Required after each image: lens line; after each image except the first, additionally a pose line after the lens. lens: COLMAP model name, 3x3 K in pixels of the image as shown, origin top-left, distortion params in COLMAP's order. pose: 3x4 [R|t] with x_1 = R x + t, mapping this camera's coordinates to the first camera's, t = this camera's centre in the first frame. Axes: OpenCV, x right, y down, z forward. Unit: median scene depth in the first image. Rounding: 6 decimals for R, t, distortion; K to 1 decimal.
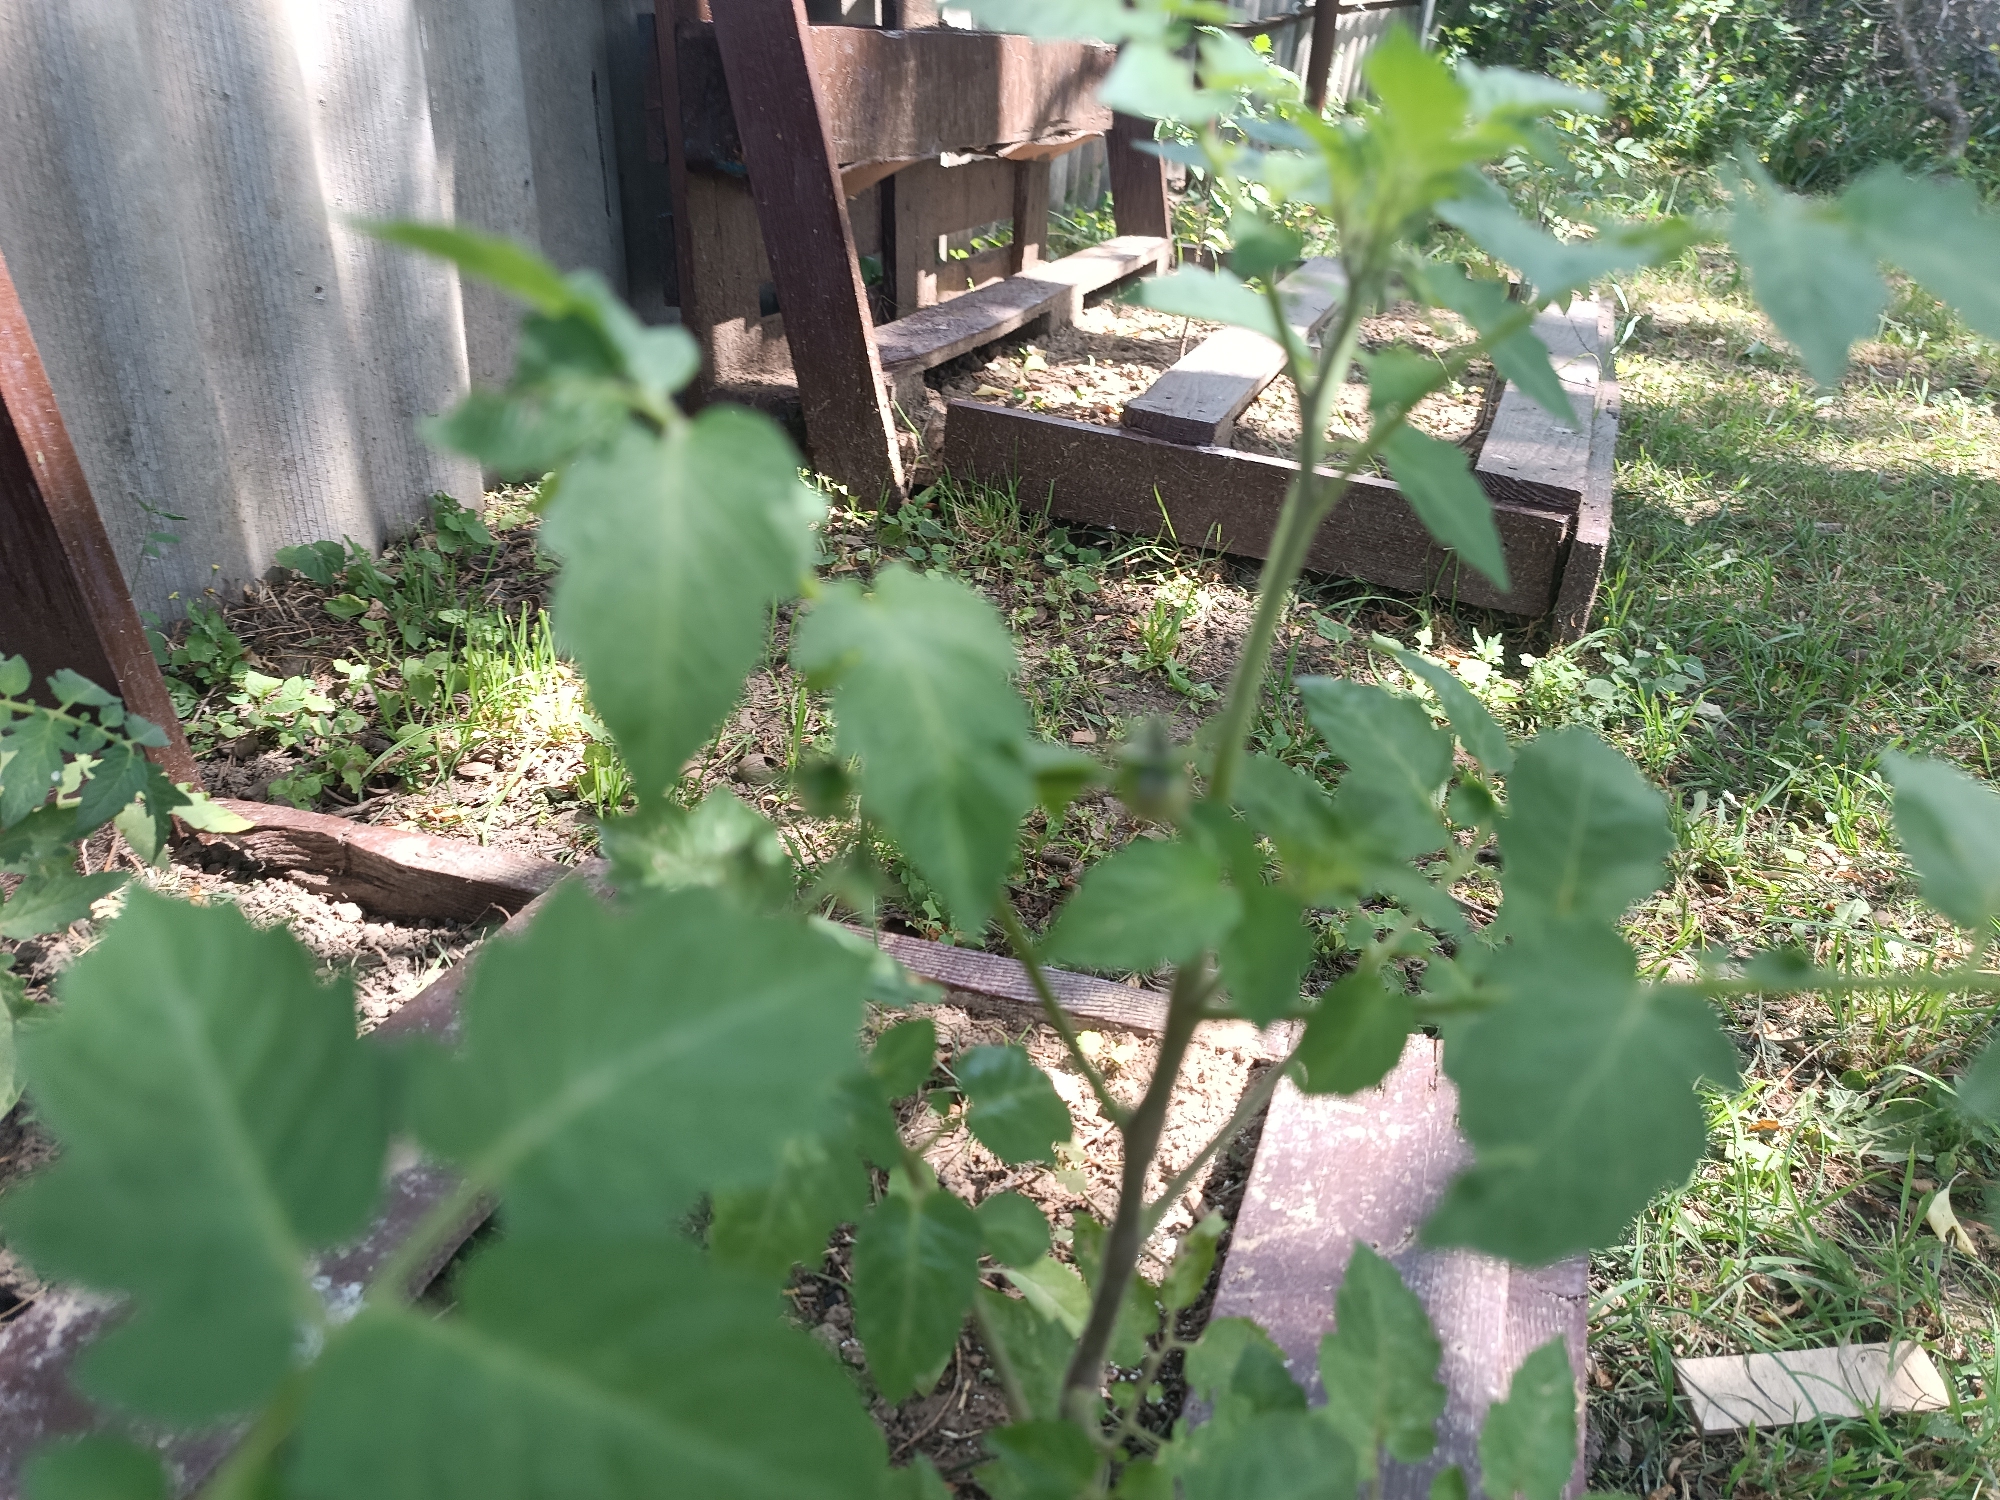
lens RADIAL K [[1479.9, 0, 968.0], [0, 1479.9, 748.8], [0, 0, 1]] dist [0.024975, -0.012181]
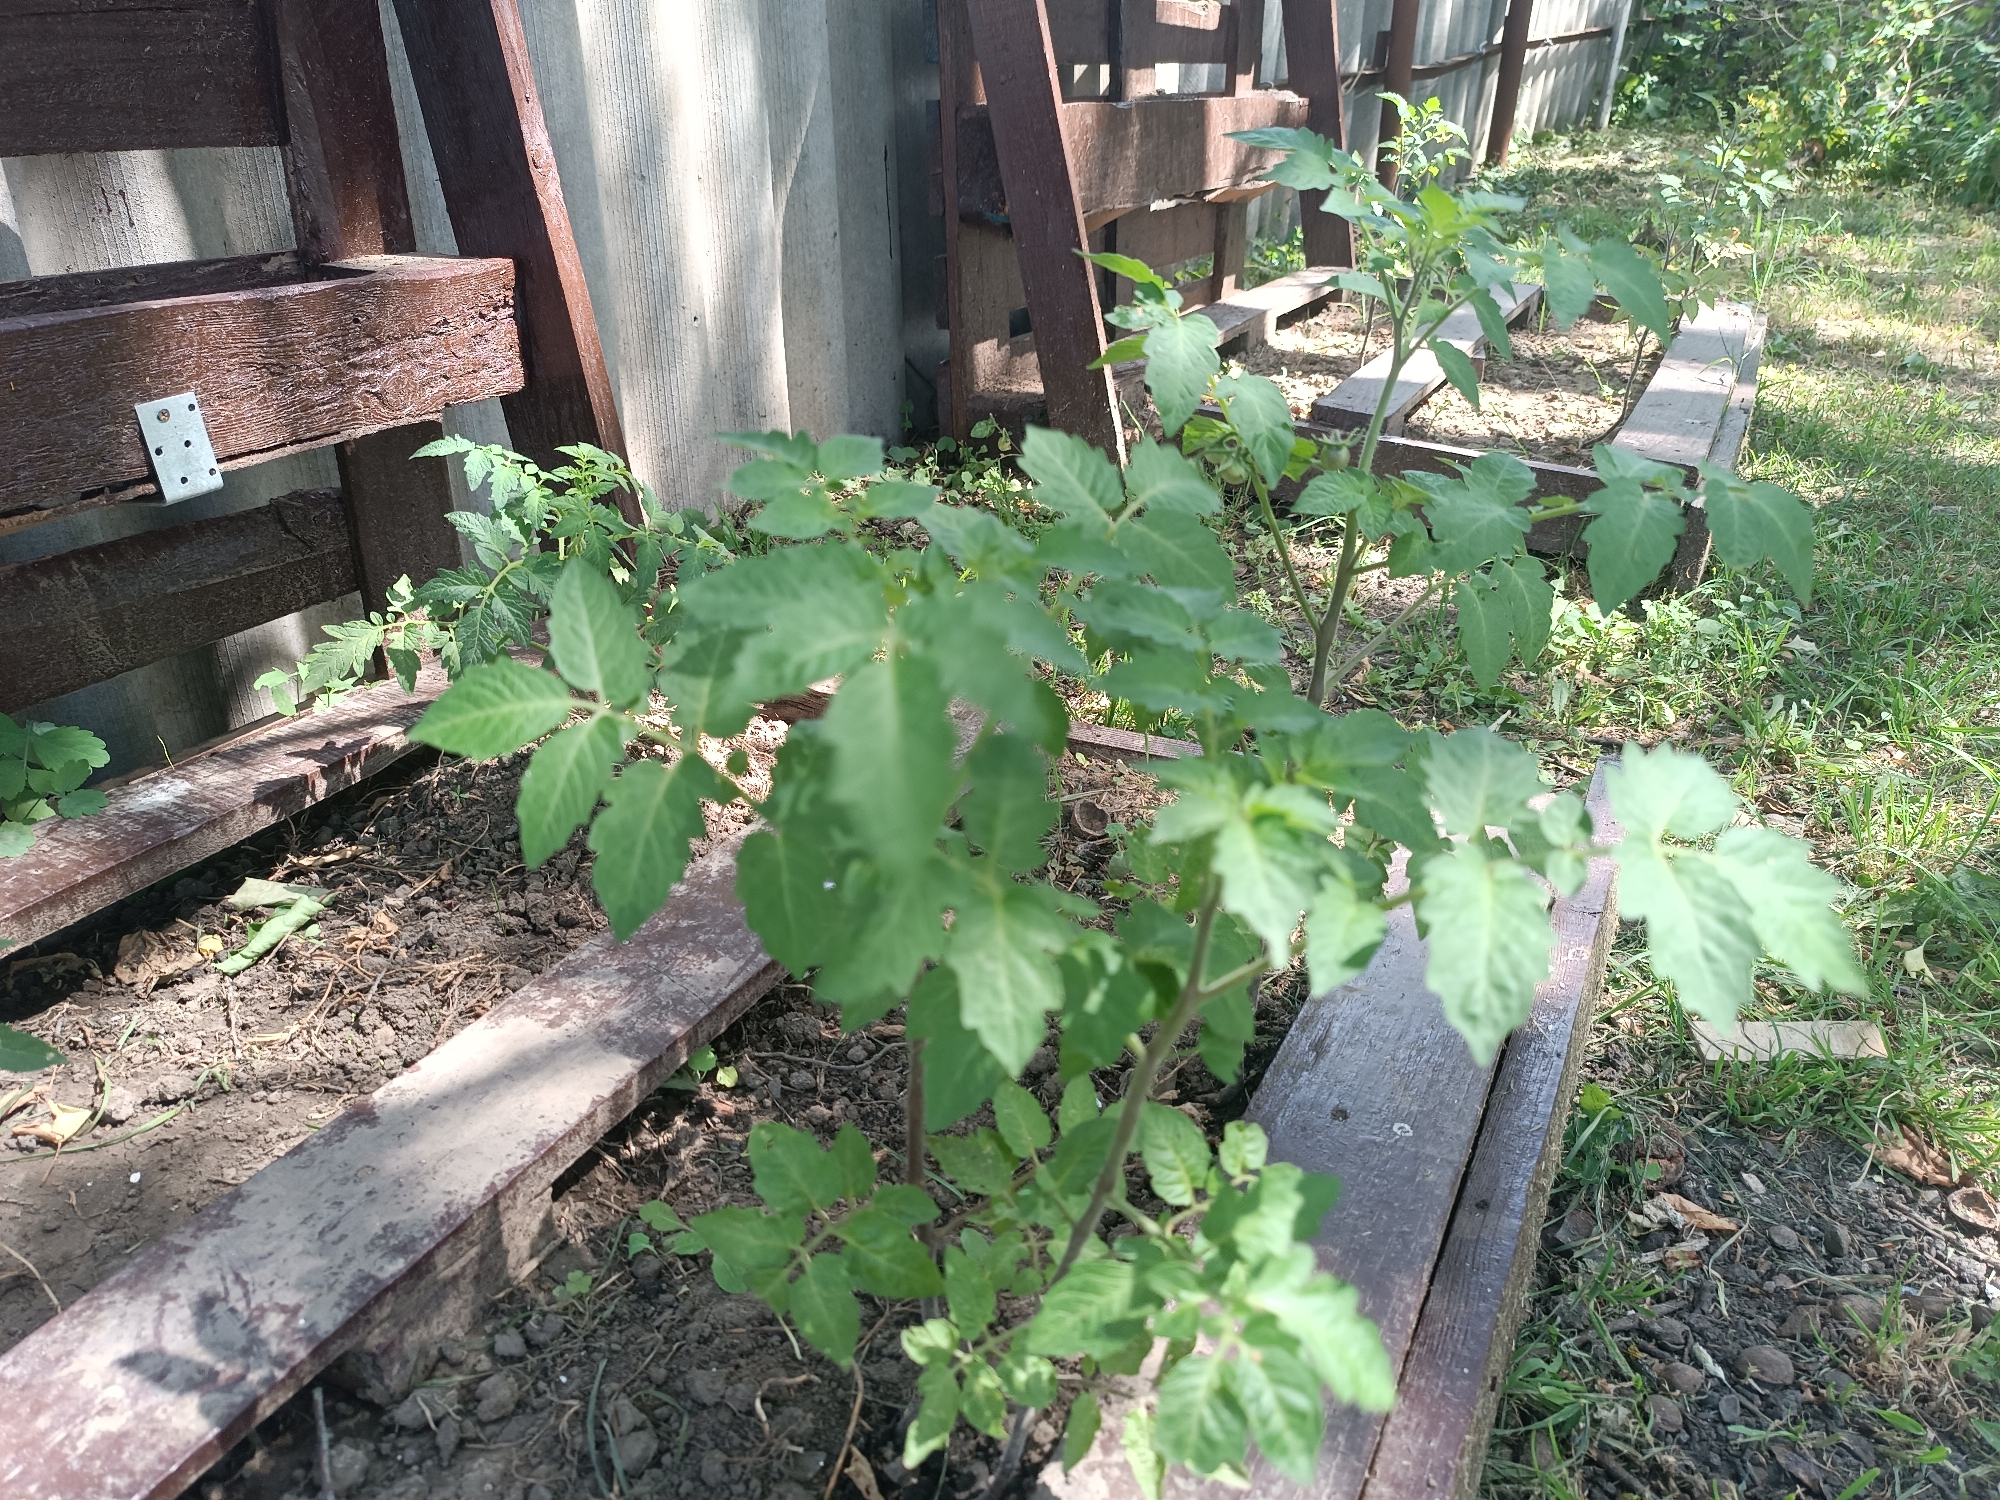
lens RADIAL K [[1466.4, 0, 1000.0], [0, 1466.4, 750.0], [0, 0, 1]] dist [0.037436, -0.035708]
pose [[0.994887, 0.012582, -0.100204, -0.019894], [-0.014517, 0.999721, -0.018606, 0.062575], [0.099942, 0.019966, 0.994793, -0.176585]]
